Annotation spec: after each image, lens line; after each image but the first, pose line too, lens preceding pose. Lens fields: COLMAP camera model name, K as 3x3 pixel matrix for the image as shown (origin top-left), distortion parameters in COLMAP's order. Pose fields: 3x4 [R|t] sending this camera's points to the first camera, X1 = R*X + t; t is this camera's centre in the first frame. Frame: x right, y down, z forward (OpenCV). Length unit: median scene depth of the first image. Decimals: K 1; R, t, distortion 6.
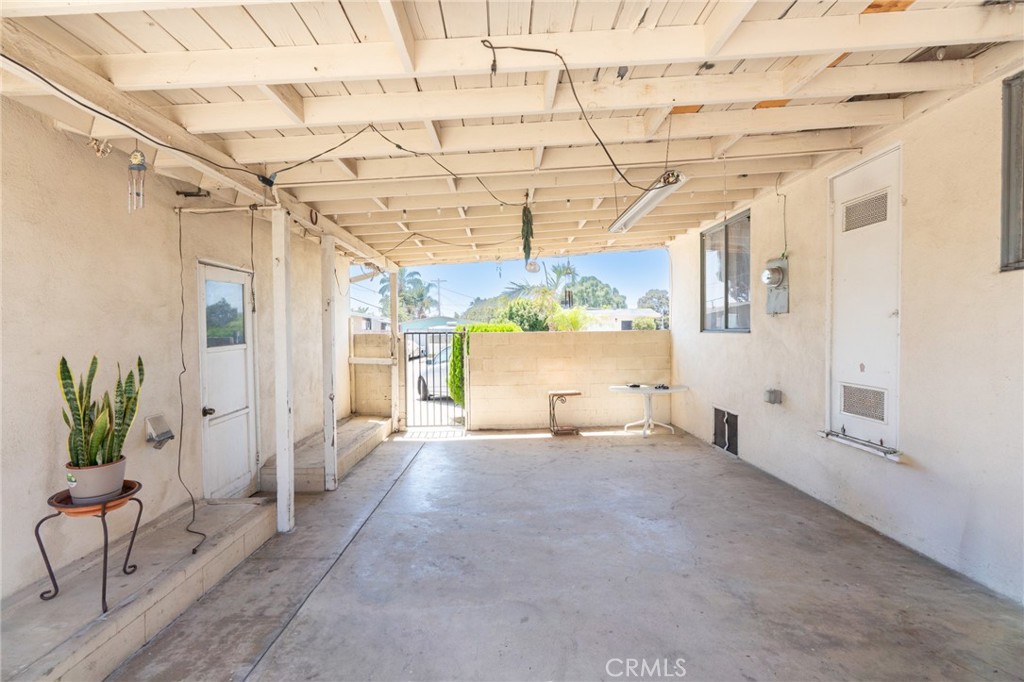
lens RADIAL K [[457.5, 0, 510.0], [0, 457.5, 339.2], [0, 0, 1]] dist [-0.017069, 0.008132]
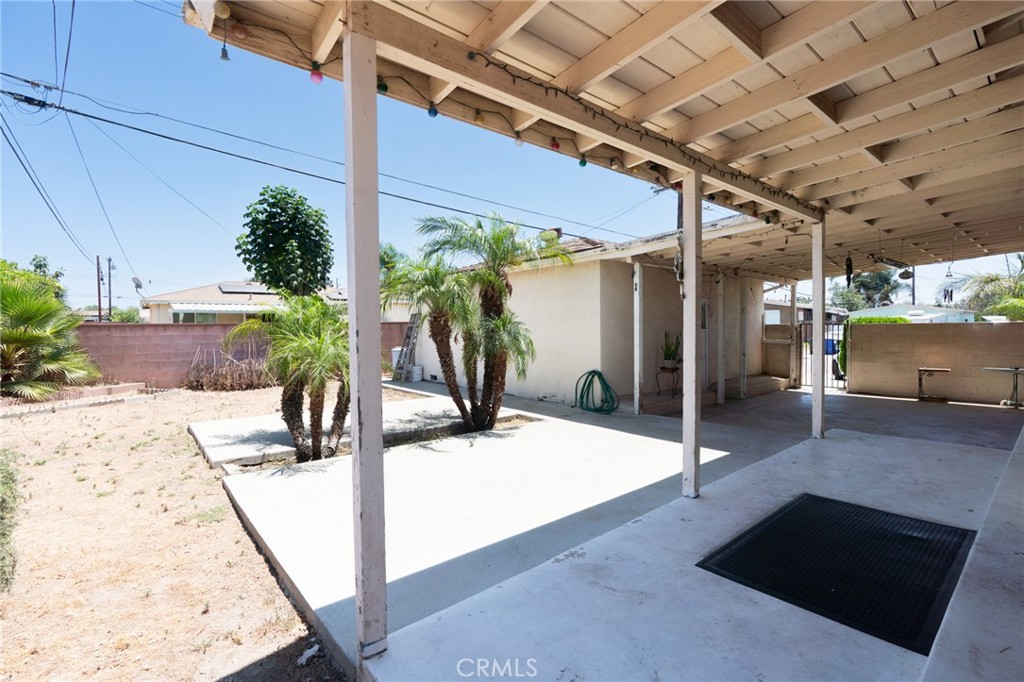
lens RADIAL K [[457.5, 0, 510.0], [0, 457.5, 339.2], [0, 0, 1]] dist [-0.017069, 0.008132]
pose [[0.621794, 0.026456, -0.782734, 0.359579], [-0.010139, 0.999617, 0.025733, 0.008843], [0.783115, -0.008065, 0.621825, -0.711278]]
